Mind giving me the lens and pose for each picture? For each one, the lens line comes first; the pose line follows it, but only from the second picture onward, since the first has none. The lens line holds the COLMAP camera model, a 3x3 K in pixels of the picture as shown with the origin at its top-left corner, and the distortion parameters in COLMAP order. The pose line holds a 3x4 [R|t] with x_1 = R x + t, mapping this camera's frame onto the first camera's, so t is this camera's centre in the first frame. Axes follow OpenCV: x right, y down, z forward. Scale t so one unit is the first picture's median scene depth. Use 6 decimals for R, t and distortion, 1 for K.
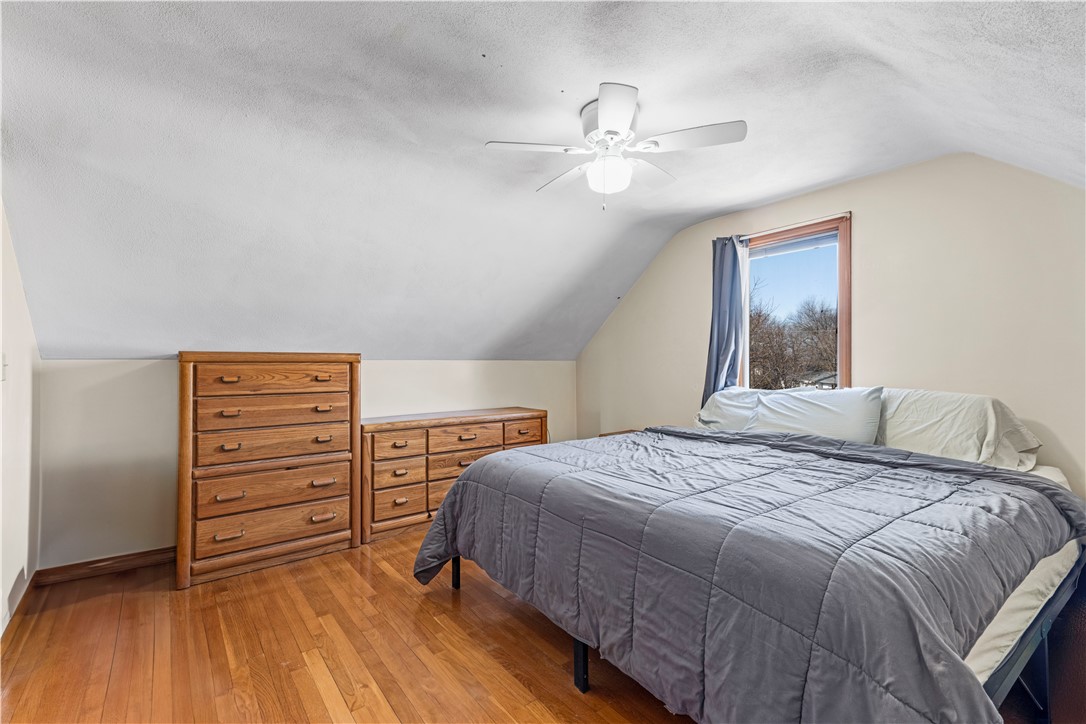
lens RADIAL K [[477.1, 0, 543.0], [0, 477.1, 362.0], [0, 0, 1]] dist [0.002936, 0.000174]
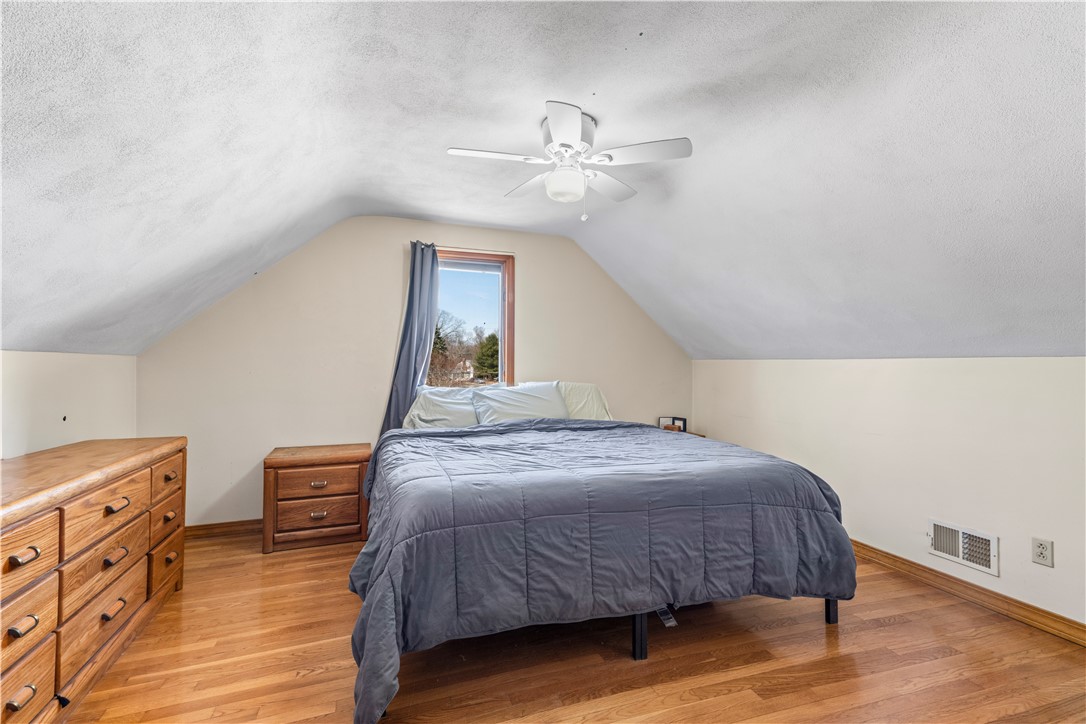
lens RADIAL K [[477.1, 0, 539.1], [0, 477.1, 357.3], [0, 0, 1]] dist [0.046222, -0.008035]
pose [[0.321925, 0.019431, 0.946566, -0.561053], [-0.015367, 0.999765, -0.015296, 0.001345], [-0.946640, -0.009622, 0.322148, 0.449022]]
